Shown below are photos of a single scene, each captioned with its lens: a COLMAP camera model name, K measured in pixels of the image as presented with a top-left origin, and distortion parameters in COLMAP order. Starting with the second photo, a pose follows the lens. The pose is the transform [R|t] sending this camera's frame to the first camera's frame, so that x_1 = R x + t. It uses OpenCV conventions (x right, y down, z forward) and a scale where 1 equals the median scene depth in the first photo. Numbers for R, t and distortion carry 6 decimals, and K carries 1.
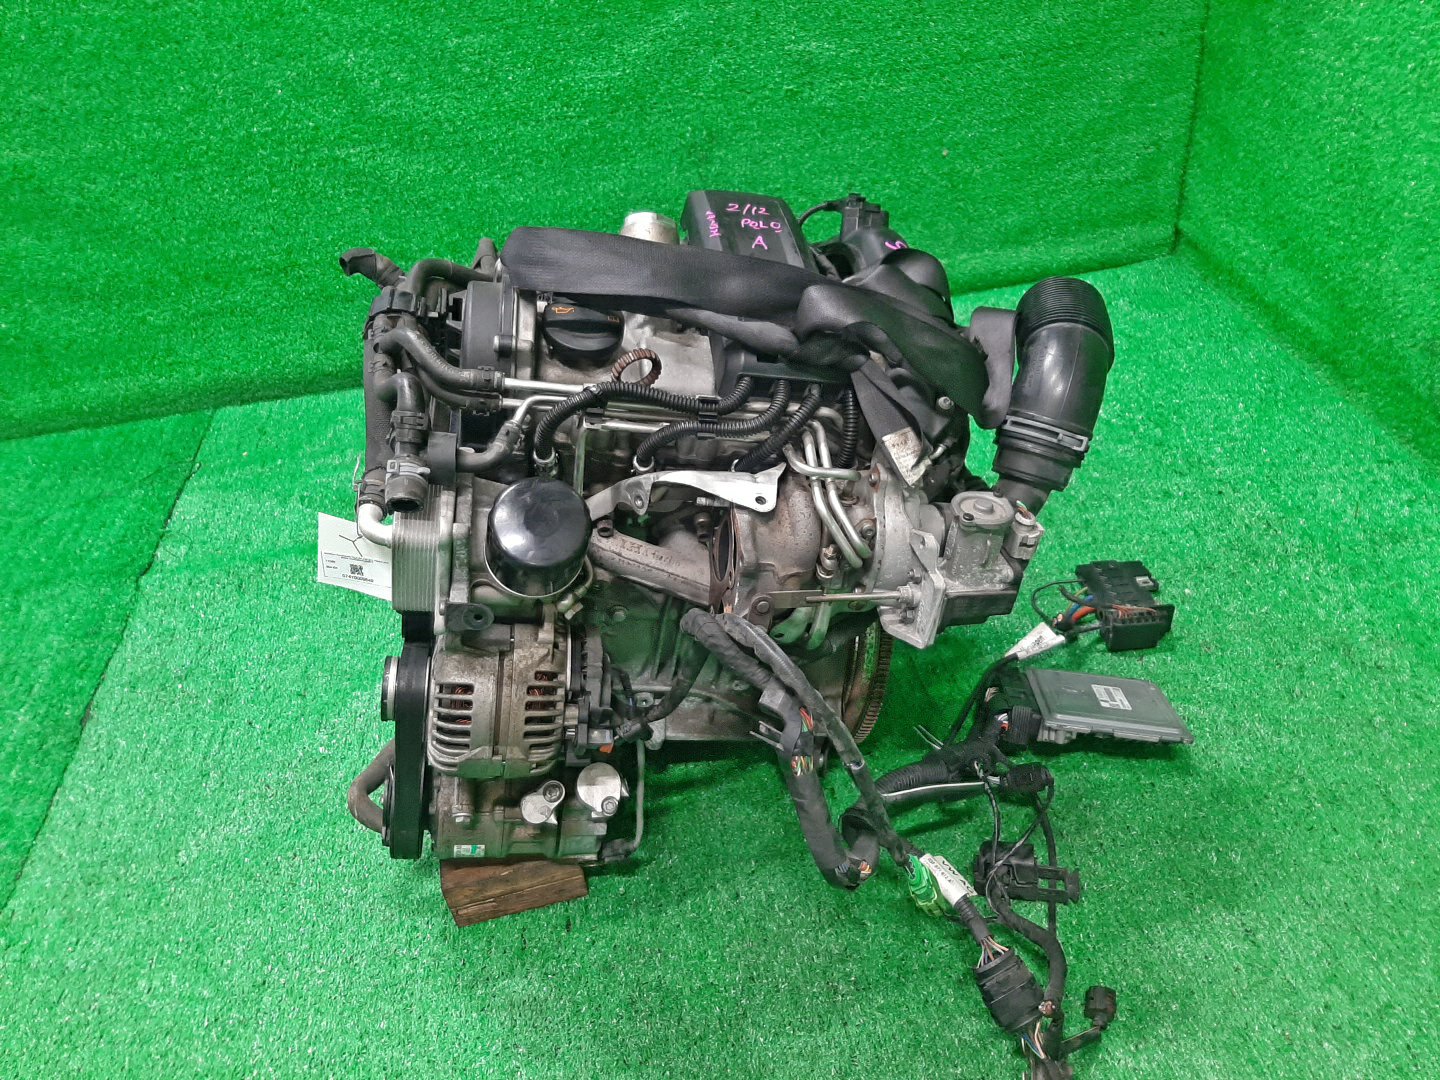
lens RADIAL K [[1098.0, 0, 721.9], [0, 1098.0, 517.1], [0, 0, 1]] dist [0.080625, -0.128196]
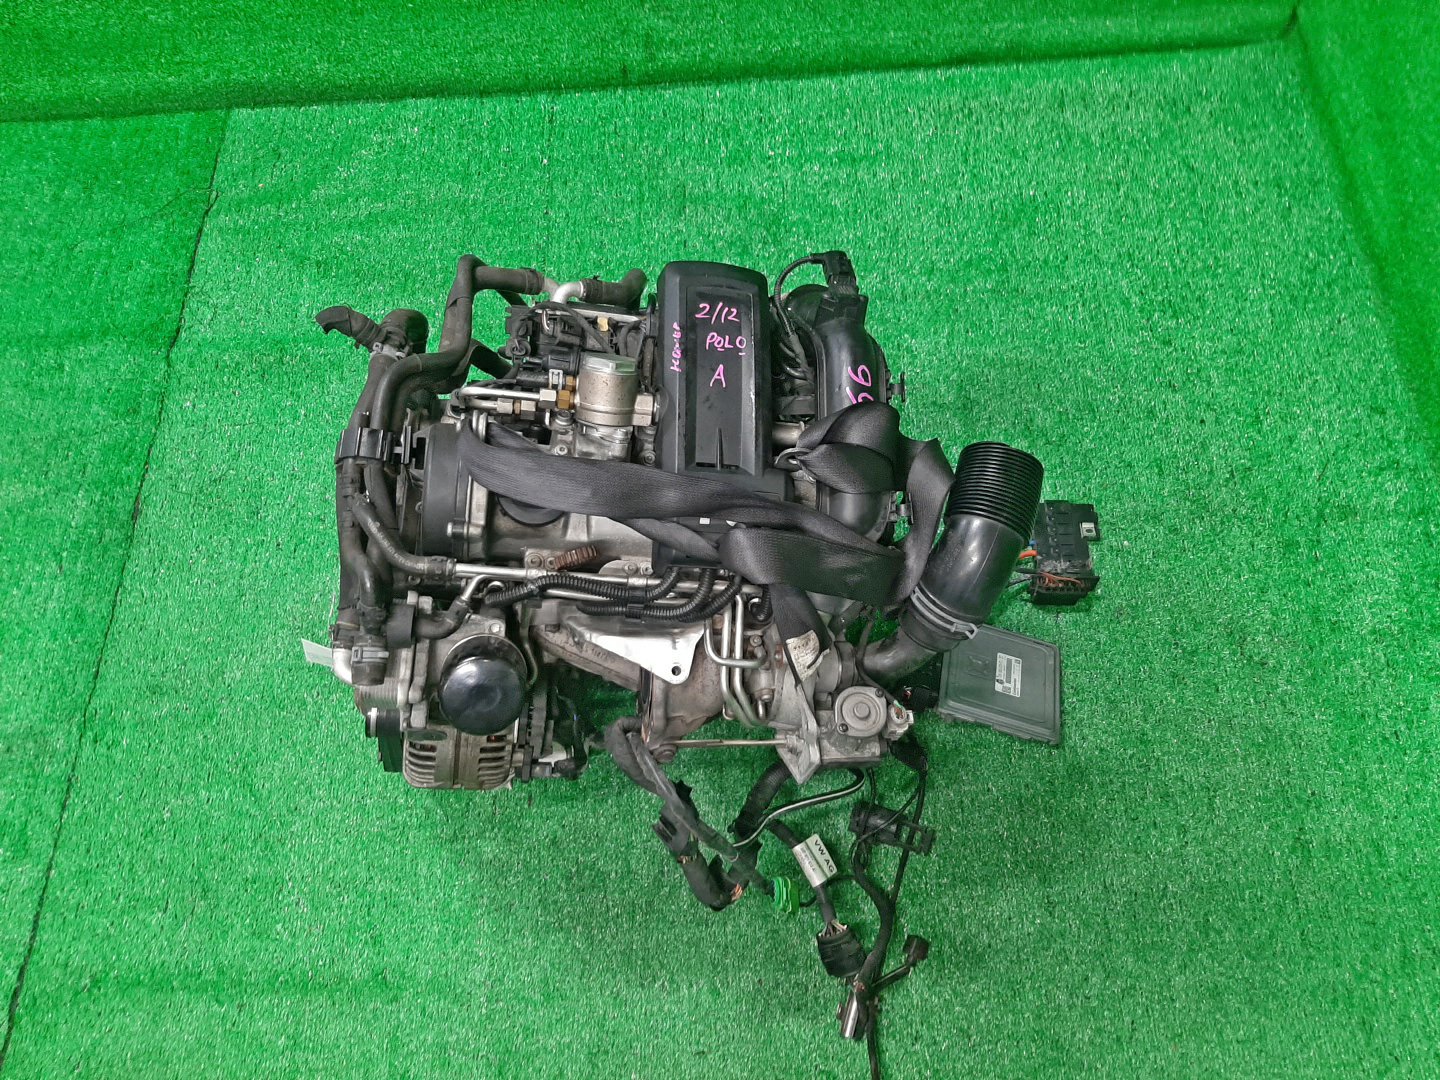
lens RADIAL K [[1098.0, 0, 721.9], [0, 1098.0, 517.1], [0, 0, 1]] dist [0.080625, -0.128196]
pose [[0.991717, 0.126867, -0.020041, 0.064154], [-0.104558, 0.888052, 0.447696, -0.511069], [0.074595, -0.441893, 0.893961, 0.026803]]
